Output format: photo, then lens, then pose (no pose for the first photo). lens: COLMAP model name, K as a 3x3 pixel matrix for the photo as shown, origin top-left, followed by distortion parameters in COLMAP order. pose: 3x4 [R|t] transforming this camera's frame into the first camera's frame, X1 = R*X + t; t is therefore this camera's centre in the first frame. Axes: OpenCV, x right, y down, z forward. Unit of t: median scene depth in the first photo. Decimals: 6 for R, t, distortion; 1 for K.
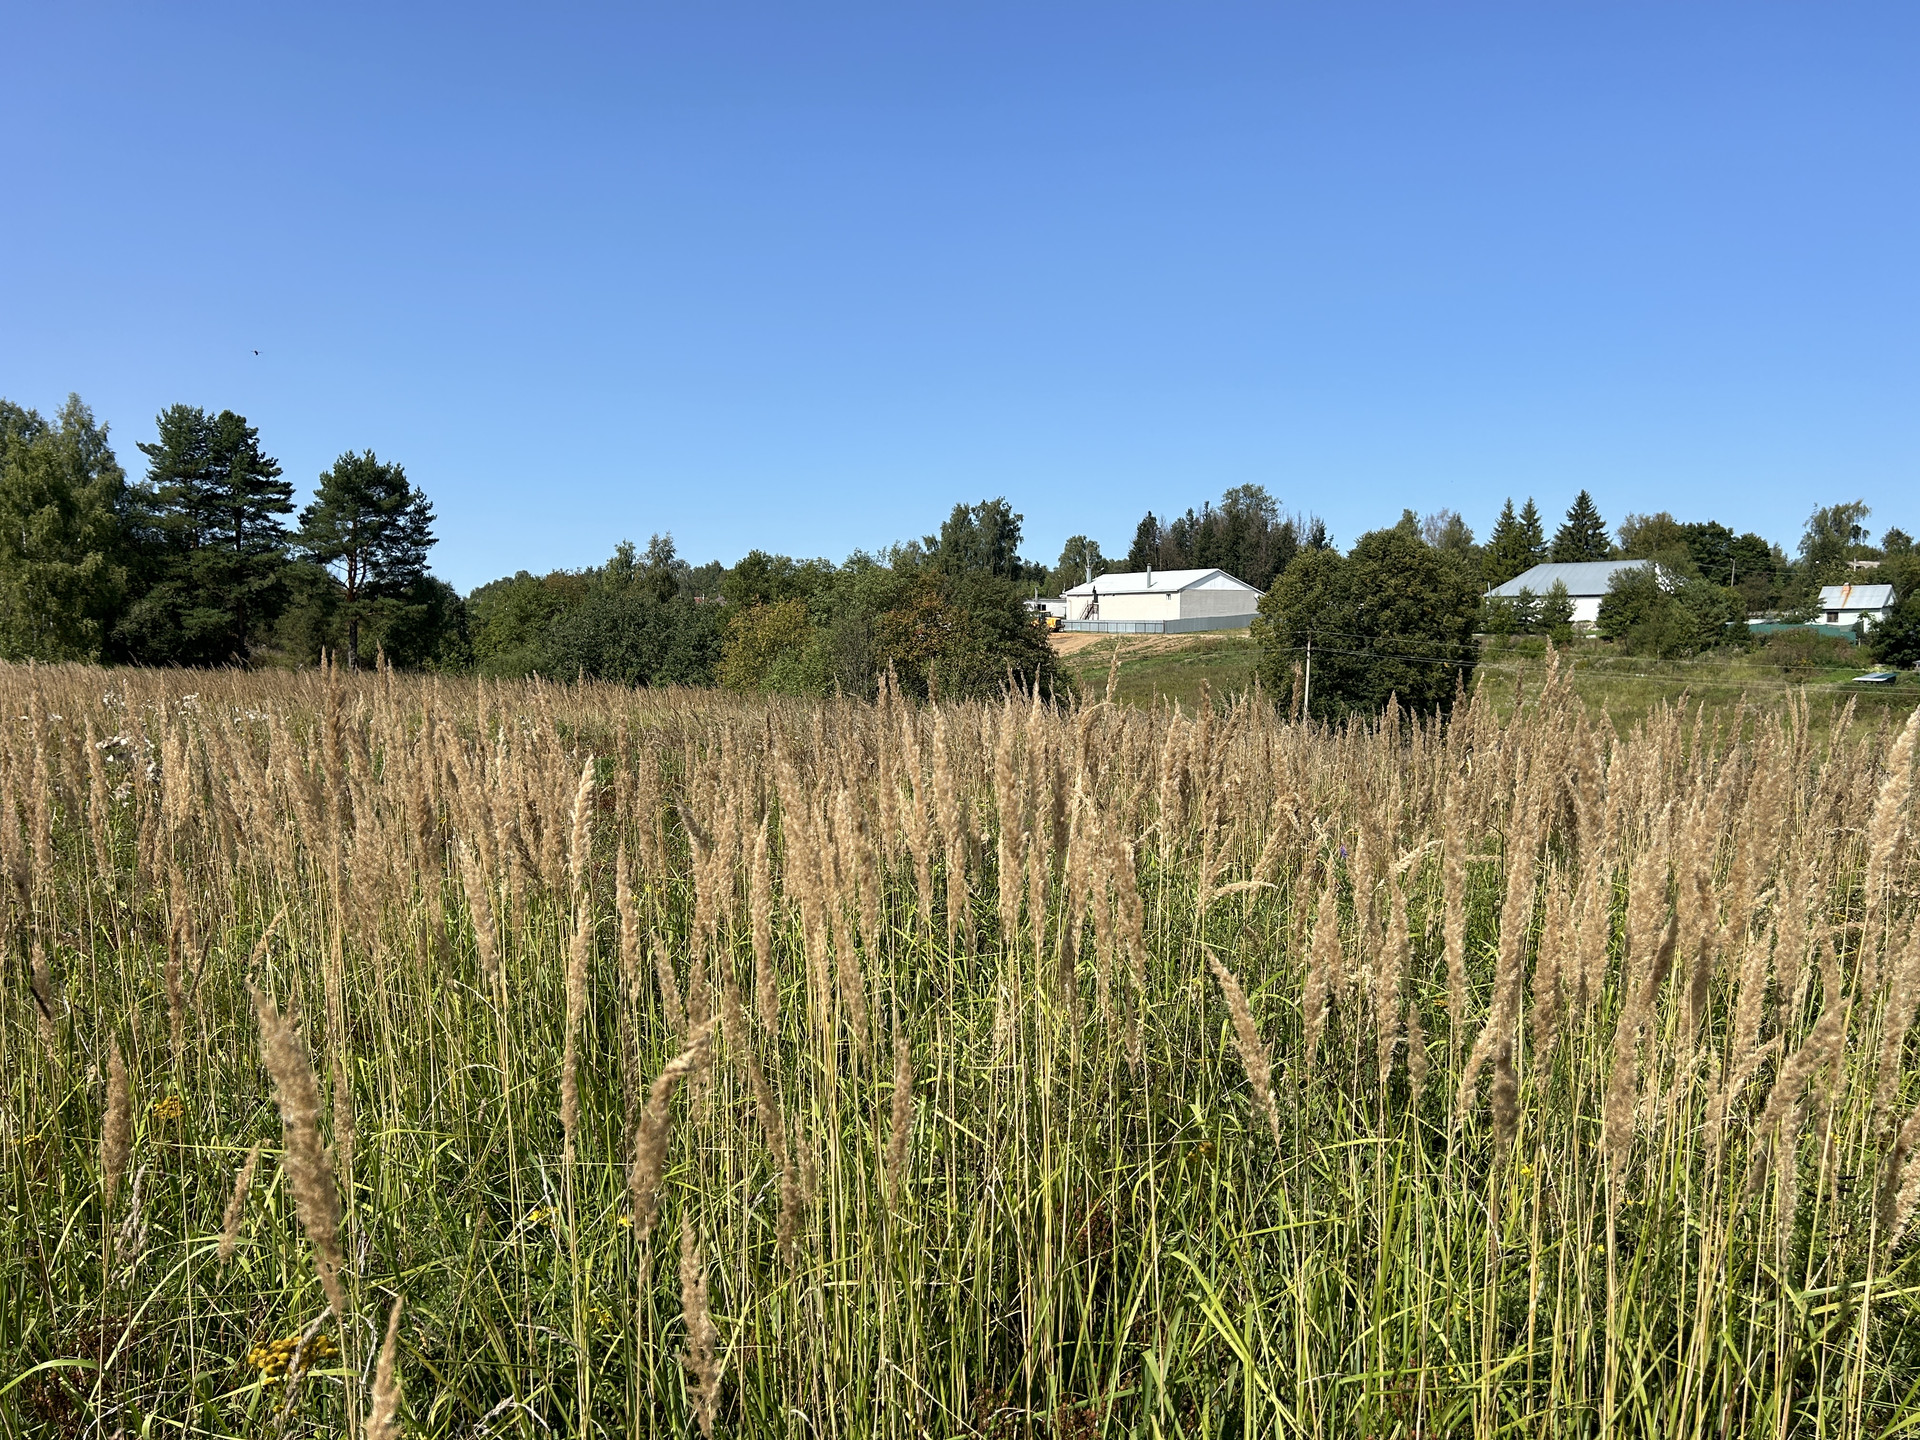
lens RADIAL K [[1434.9, 0, 958.4], [0, 1434.9, 741.7], [0, 0, 1]] dist [0.076753, -0.089837]
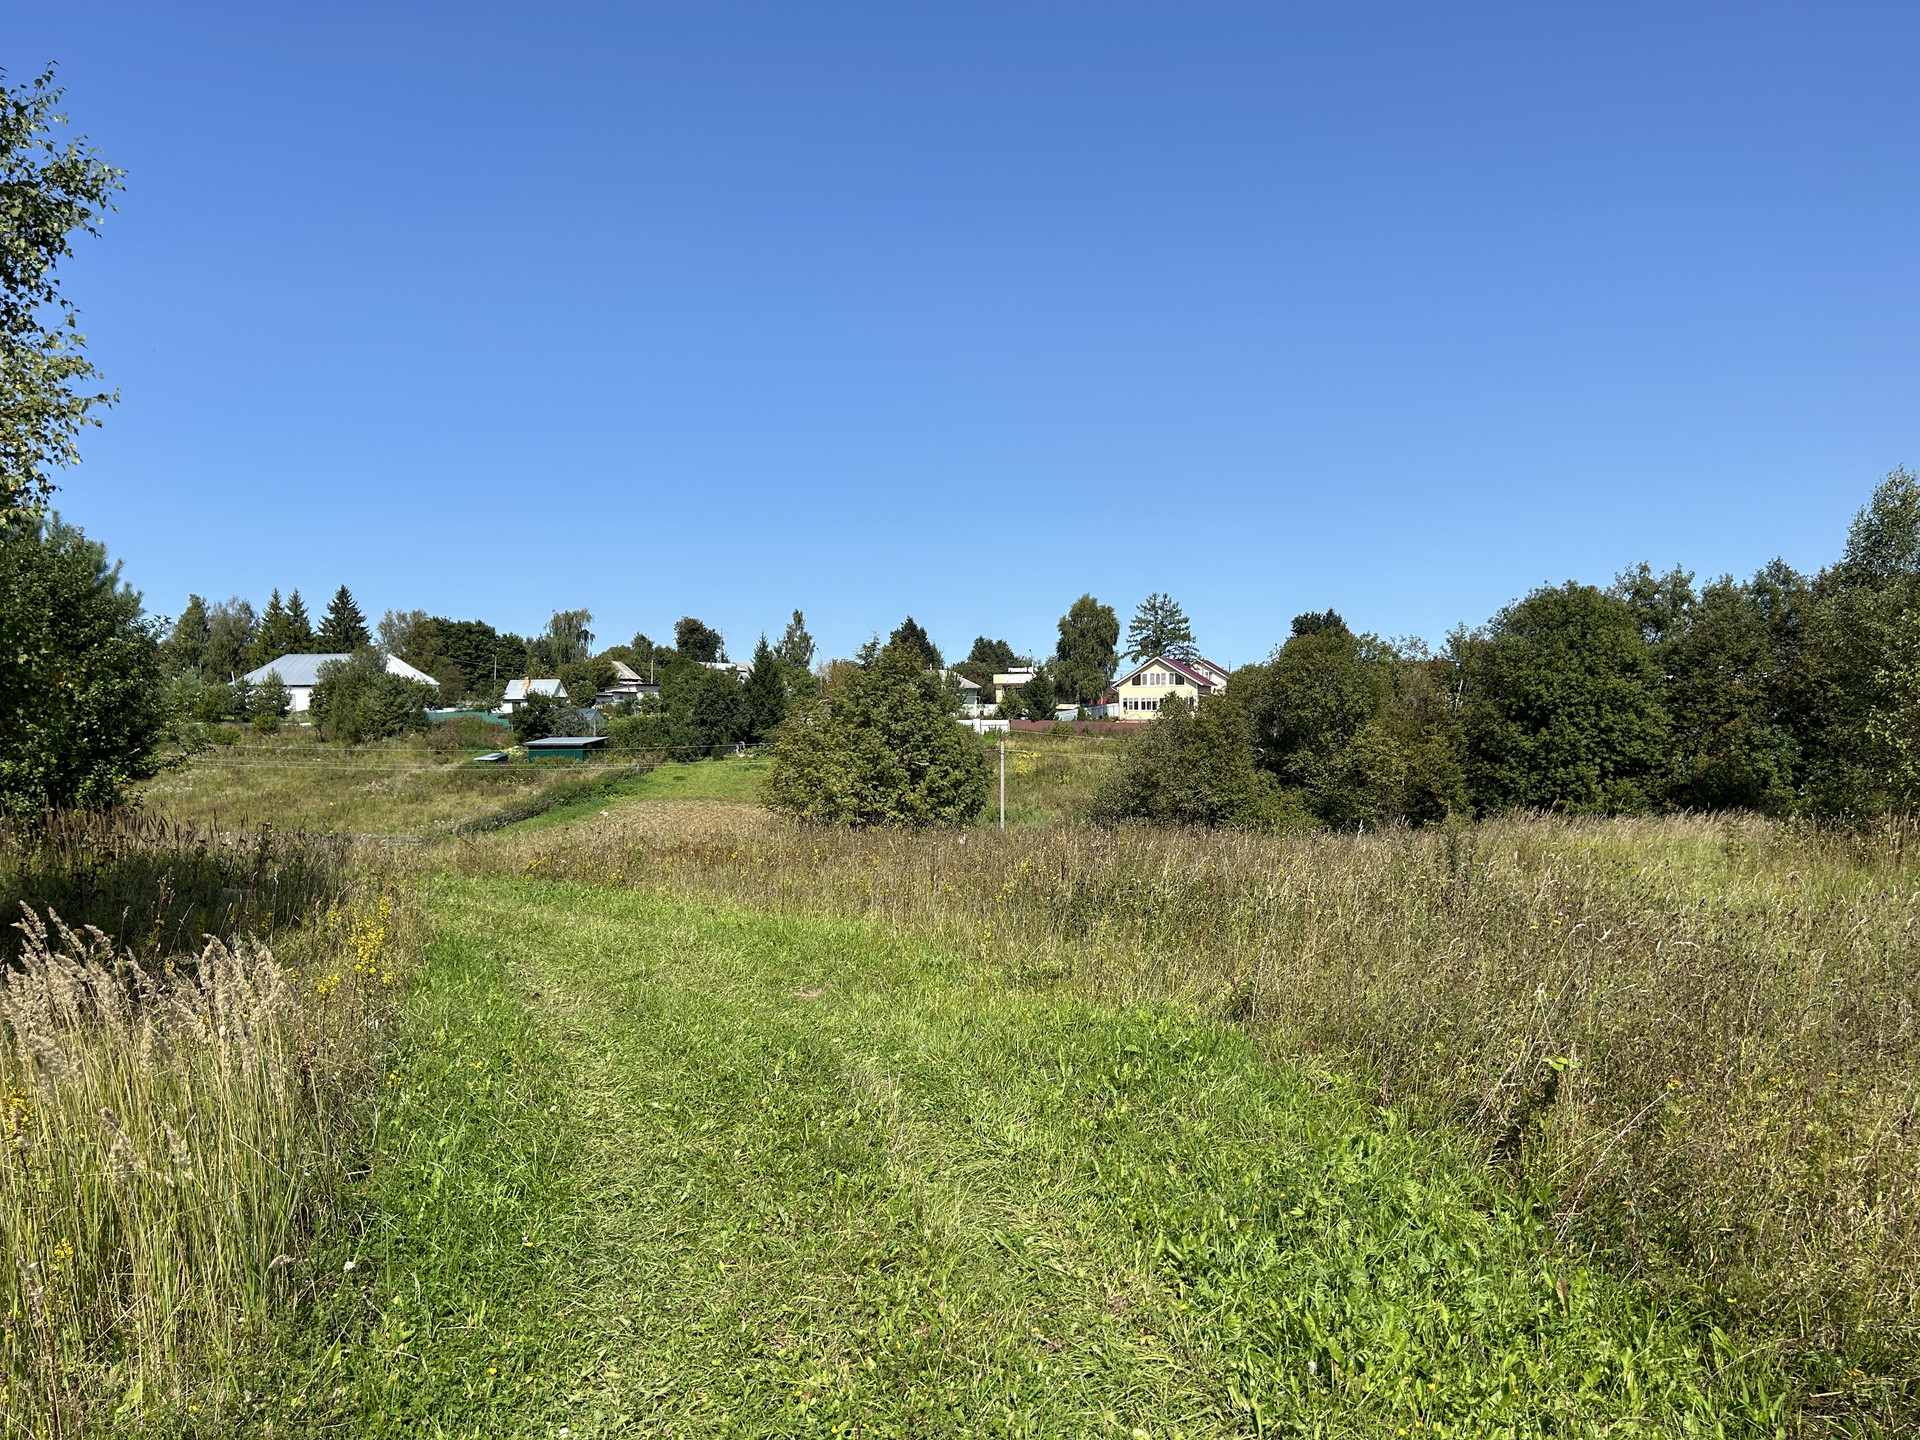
lens RADIAL K [[1434.9, 0, 963.6], [0, 1434.9, 717.9], [0, 0, 1]] dist [0.076753, -0.089837]
pose [[0.763602, -0.002458, 0.645683, 0.095740], [0.053423, 0.996805, -0.059385, 0.008256], [-0.643474, 0.079841, 0.761293, -0.079616]]
